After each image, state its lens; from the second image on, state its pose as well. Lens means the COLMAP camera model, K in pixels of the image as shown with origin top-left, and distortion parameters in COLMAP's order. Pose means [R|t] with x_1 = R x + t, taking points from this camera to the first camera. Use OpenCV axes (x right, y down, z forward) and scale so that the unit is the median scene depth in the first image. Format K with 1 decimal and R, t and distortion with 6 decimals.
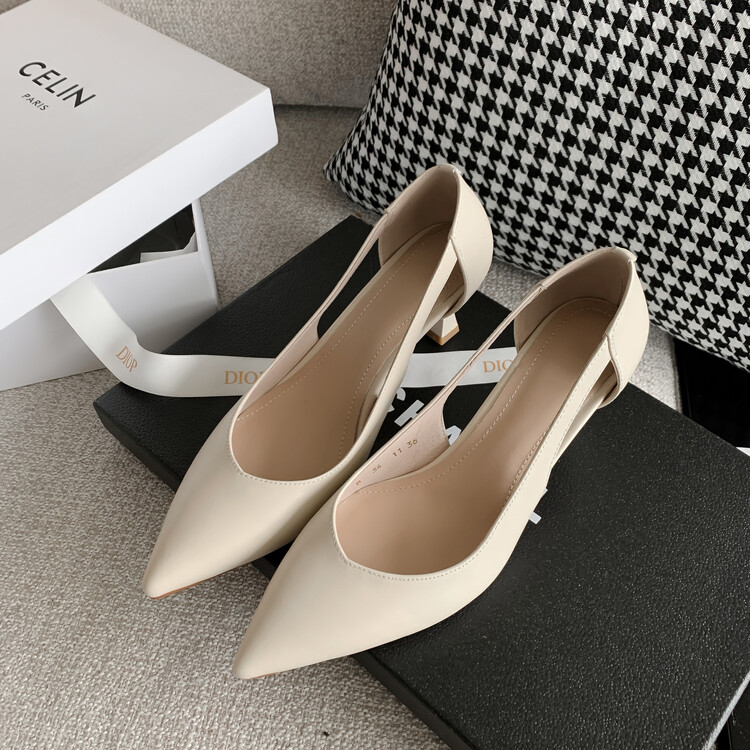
lens RADIAL K [[751.2, 0, 375.0], [0, 751.2, 375.0], [0, 0, 1]] dist [-0.067252, 0.029139]
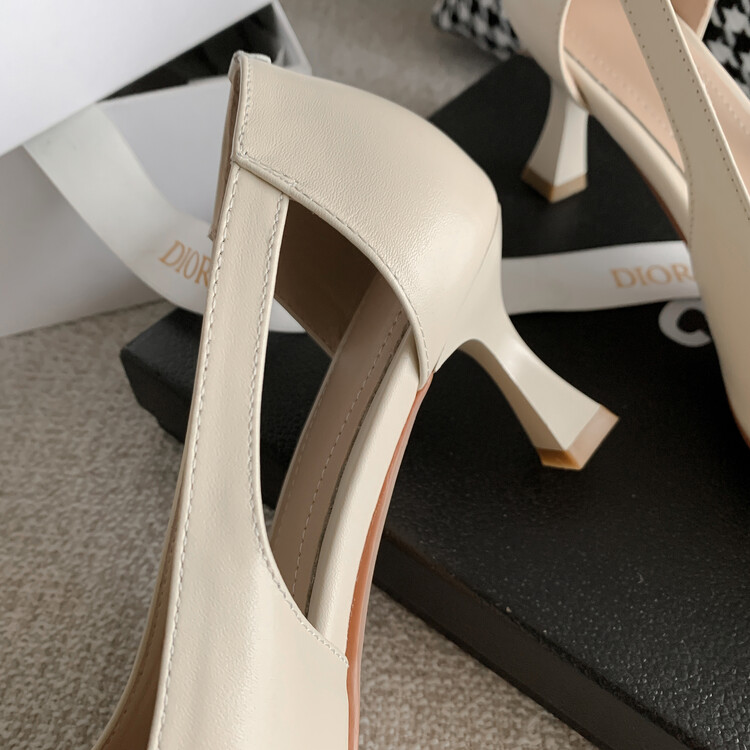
lens RADIAL K [[748.8, 0, 374.9], [0, 748.8, 384.6], [0, 0, 1]] dist [-0.090587, 0.035653]
pose [[0.996887, -0.040062, 0.067904, -0.271945], [0.039972, 0.999197, 0.002678, 0.072224], [-0.067957, 0.000045, 0.997688, 0.554400]]
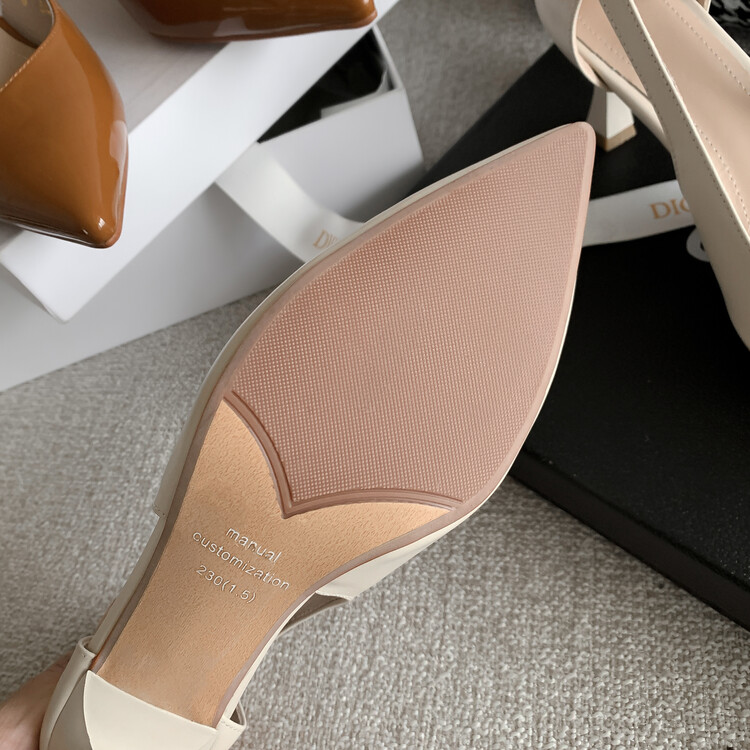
lens RADIAL K [[751.2, 0, 375.0], [0, 751.2, 375.0], [0, 0, 1]] dist [-0.067252, 0.029139]
pose [[0.969358, -0.130728, -0.207980, -0.171337], [0.151799, 0.984420, 0.088738, 0.049493], [0.193139, -0.117590, 0.974100, 0.313268]]
